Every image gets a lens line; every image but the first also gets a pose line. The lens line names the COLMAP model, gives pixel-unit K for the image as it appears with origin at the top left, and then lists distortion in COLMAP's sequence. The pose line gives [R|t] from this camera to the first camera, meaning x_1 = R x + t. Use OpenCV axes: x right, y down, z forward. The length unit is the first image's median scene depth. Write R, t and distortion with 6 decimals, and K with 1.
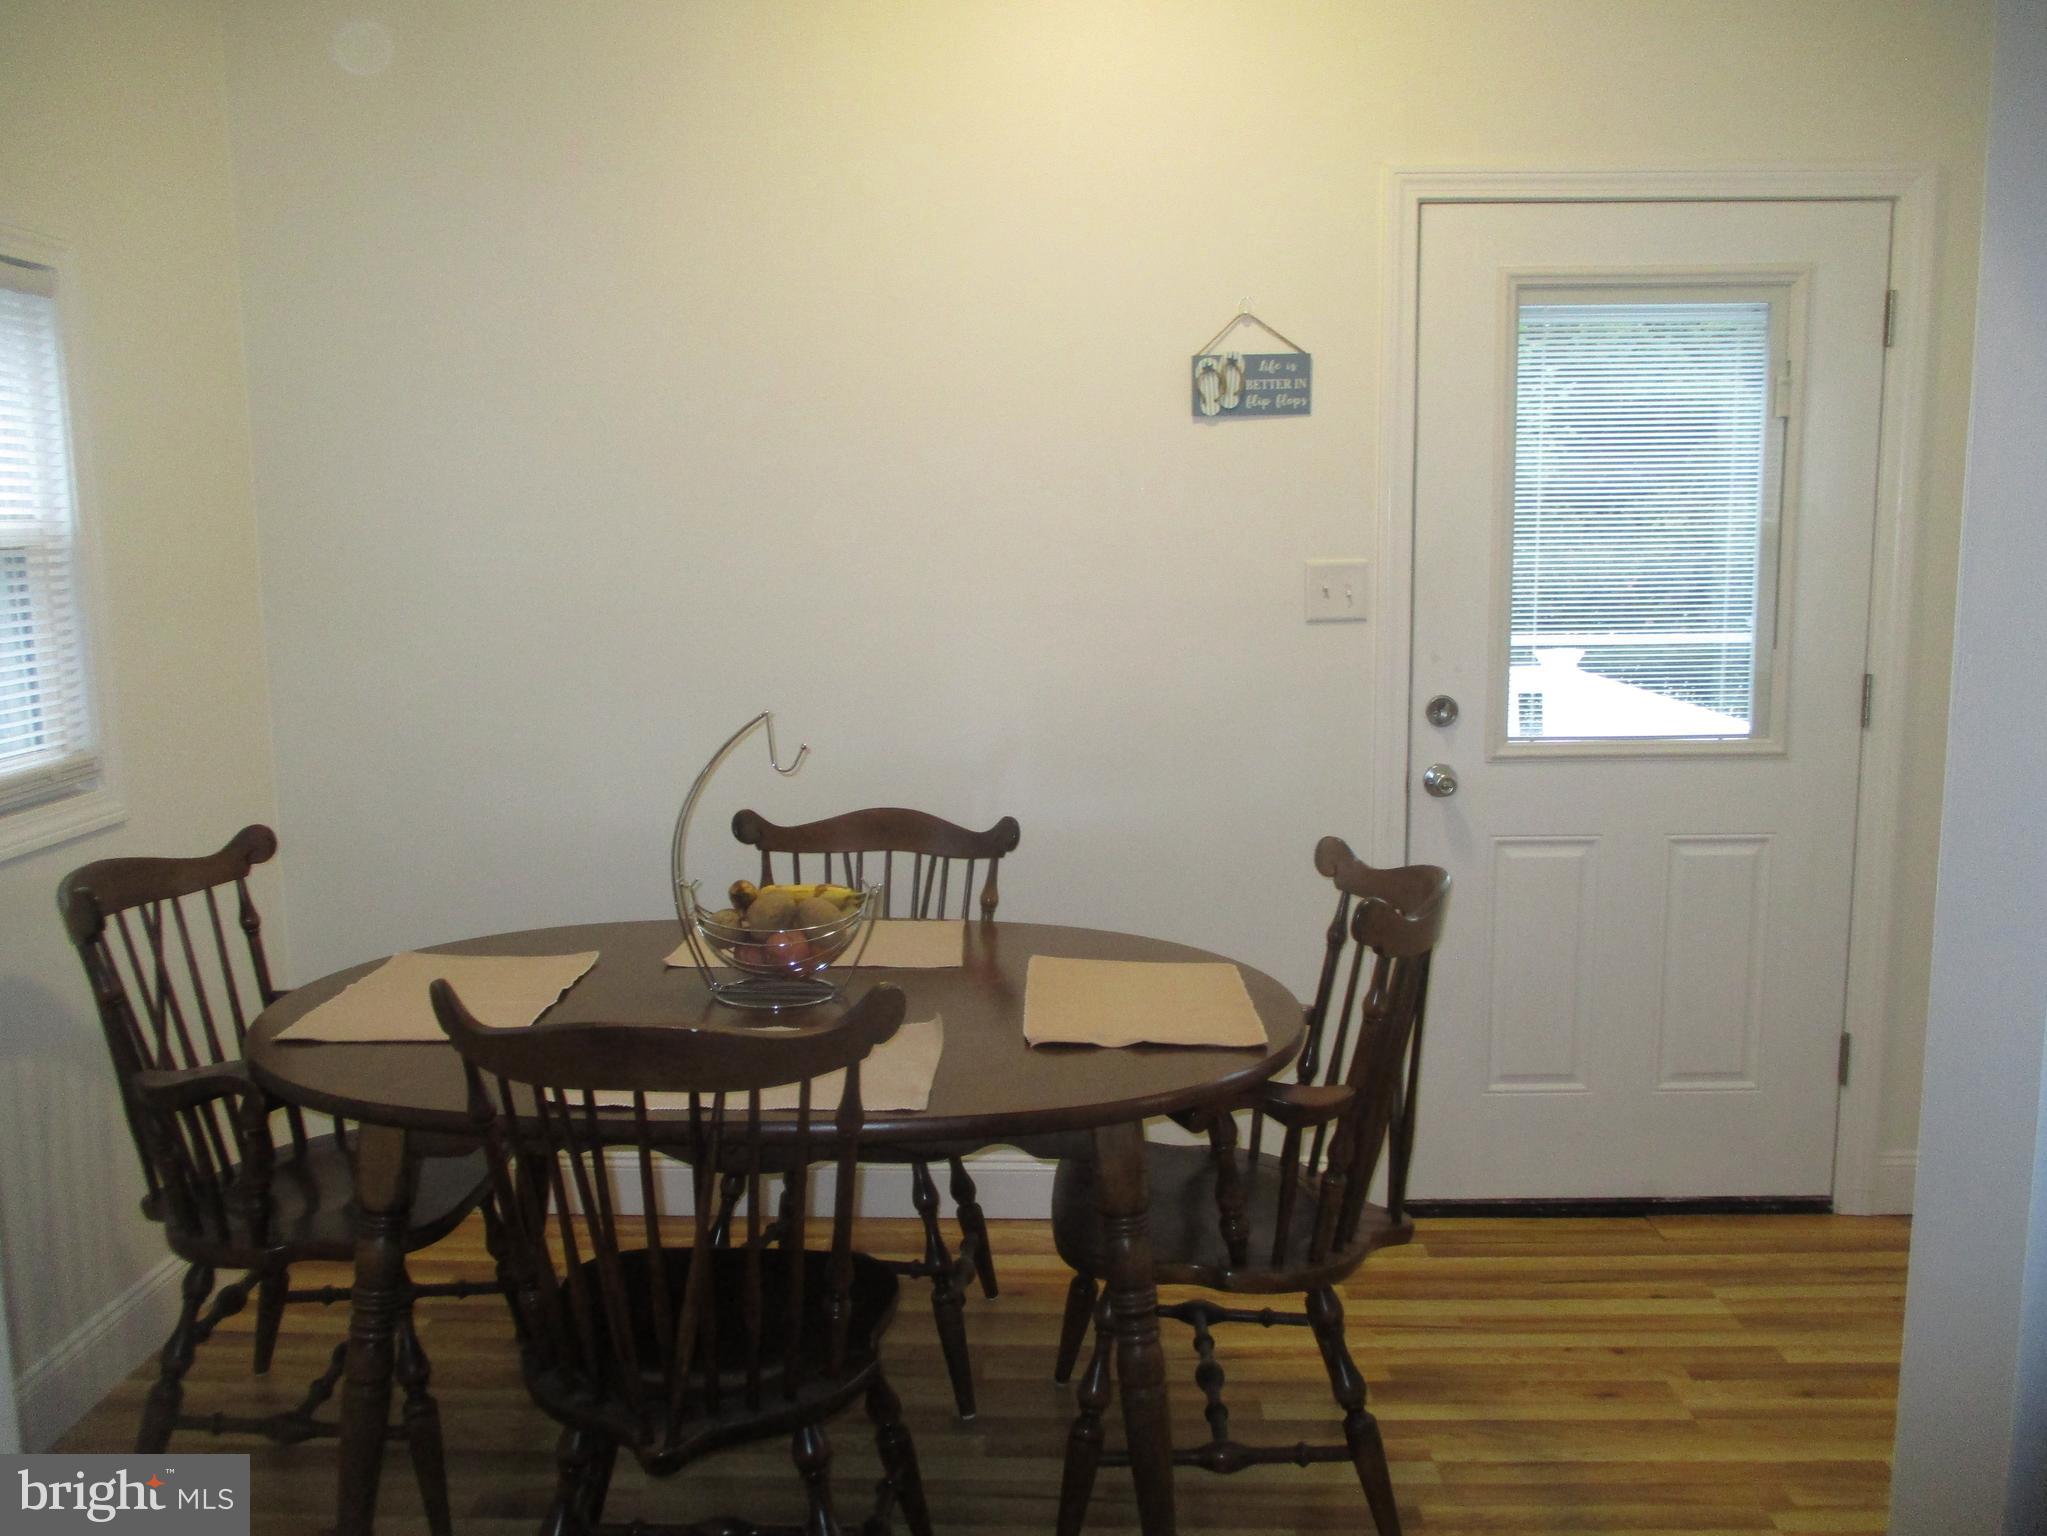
lens RADIAL K [[1722.2, 0, 1015.3], [0, 1722.2, 767.5], [0, 0, 1]] dist [-0.016222, -0.001879]
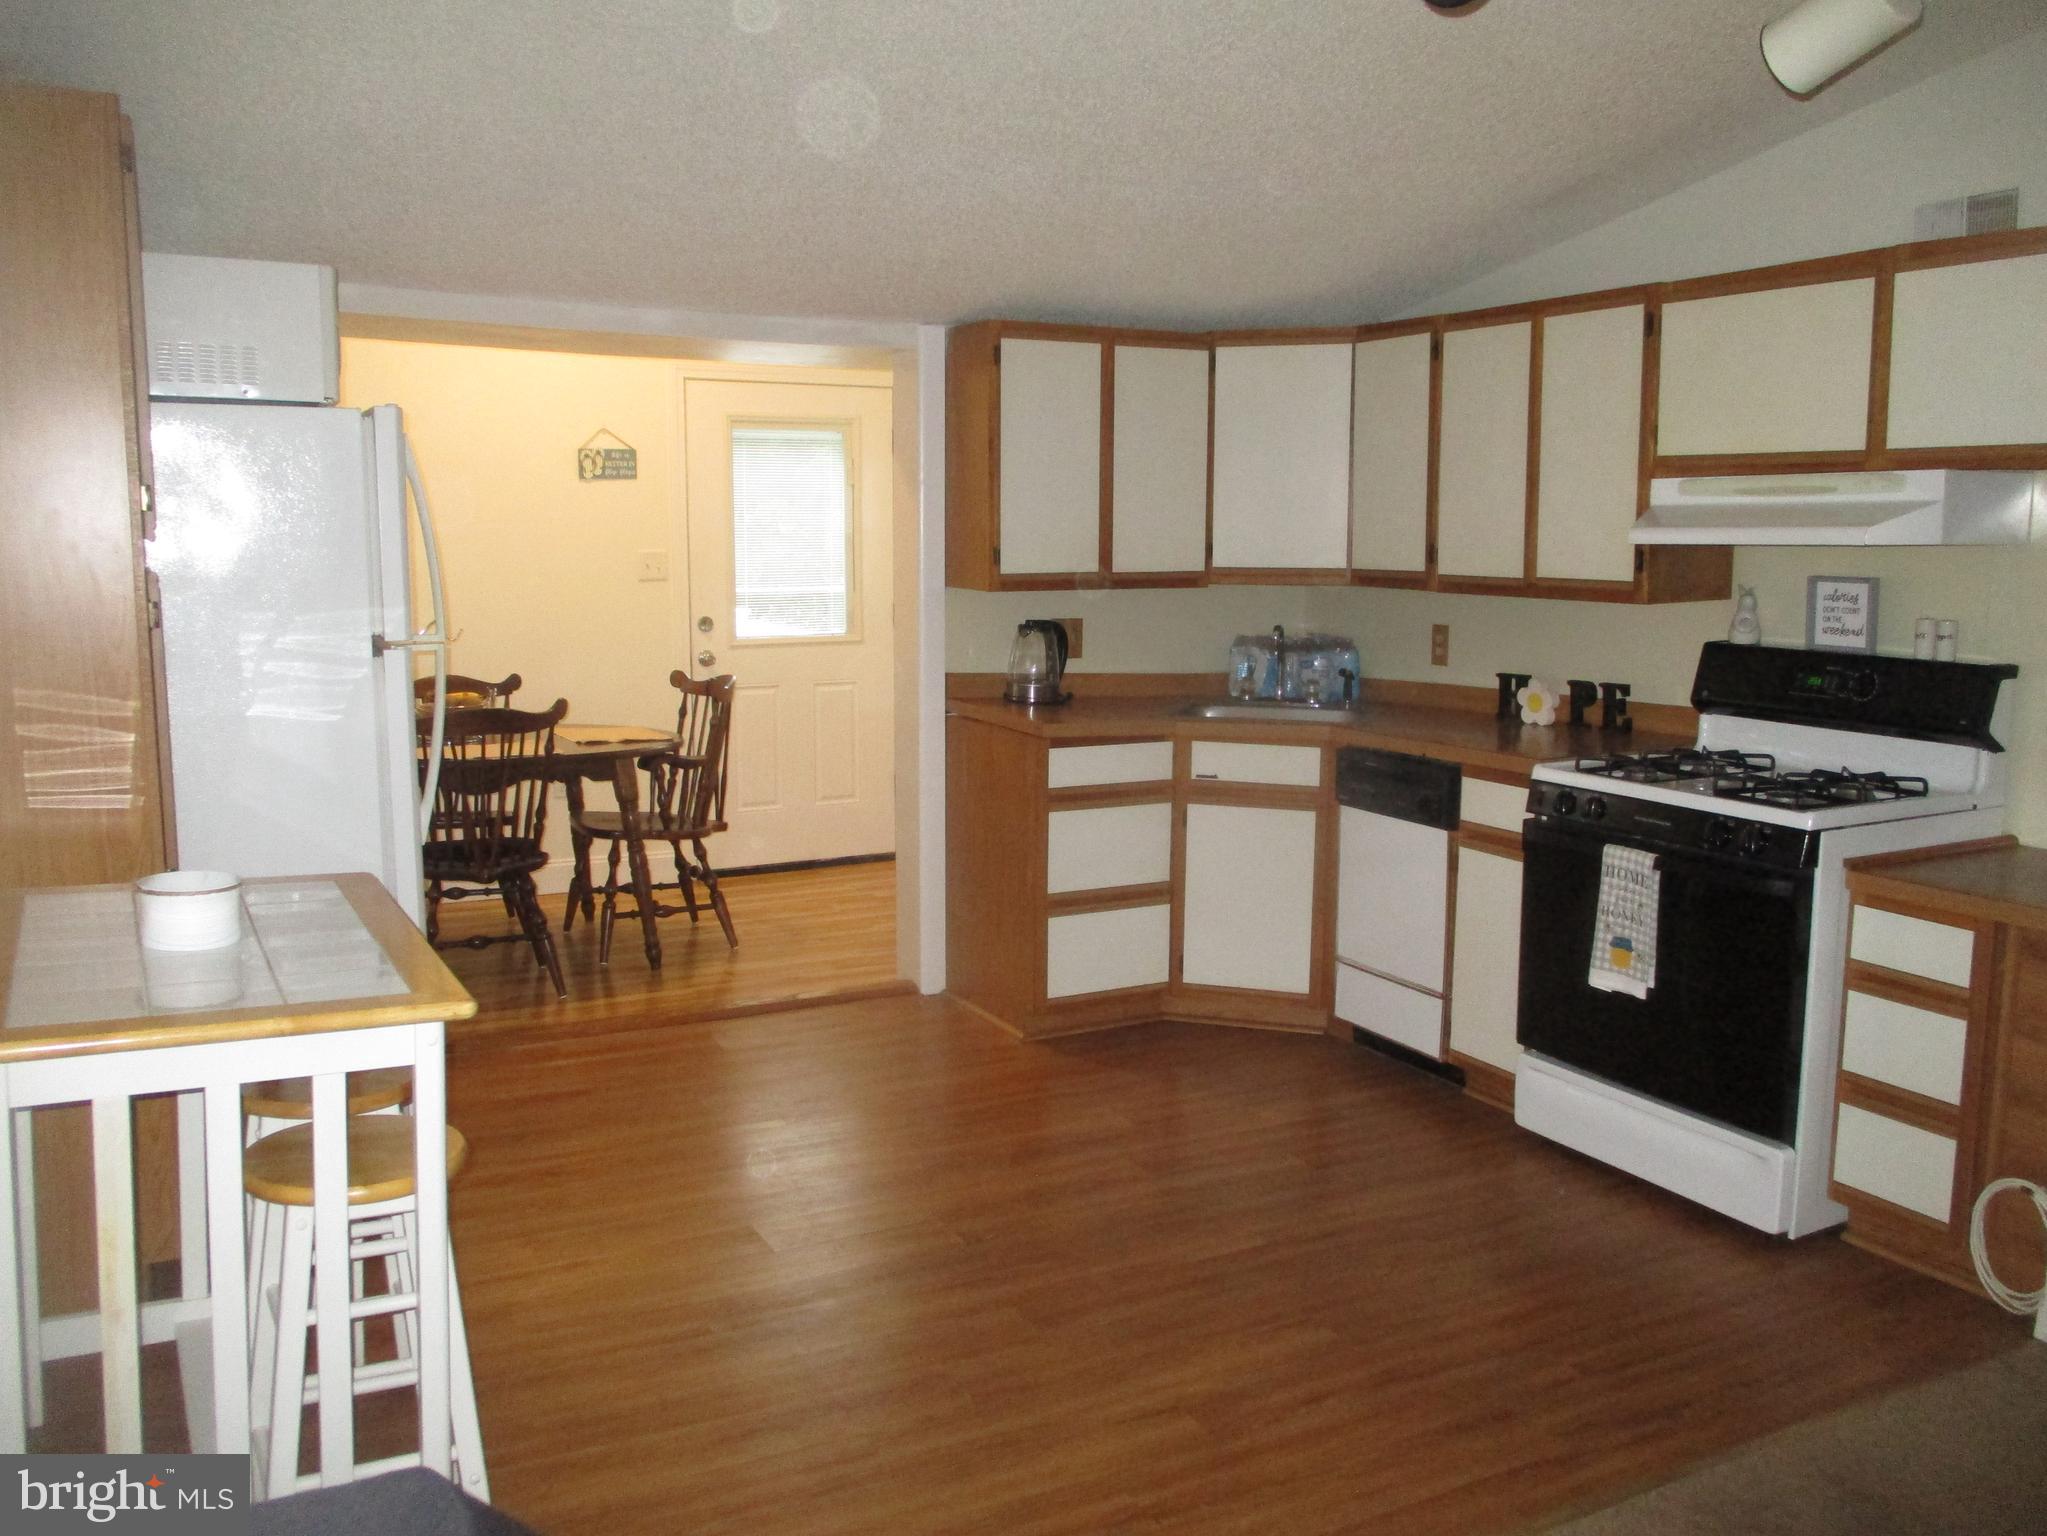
lens RADIAL K [[1722.2, 0, 1022.3], [0, 1722.2, 765.7], [0, 0, 1]] dist [-0.016222, -0.001879]
pose [[0.877319, -0.056867, 0.476526, -0.420635], [0.056760, 0.998281, 0.014633, 0.131104], [-0.476539, 0.014210, 0.879039, -1.010997]]
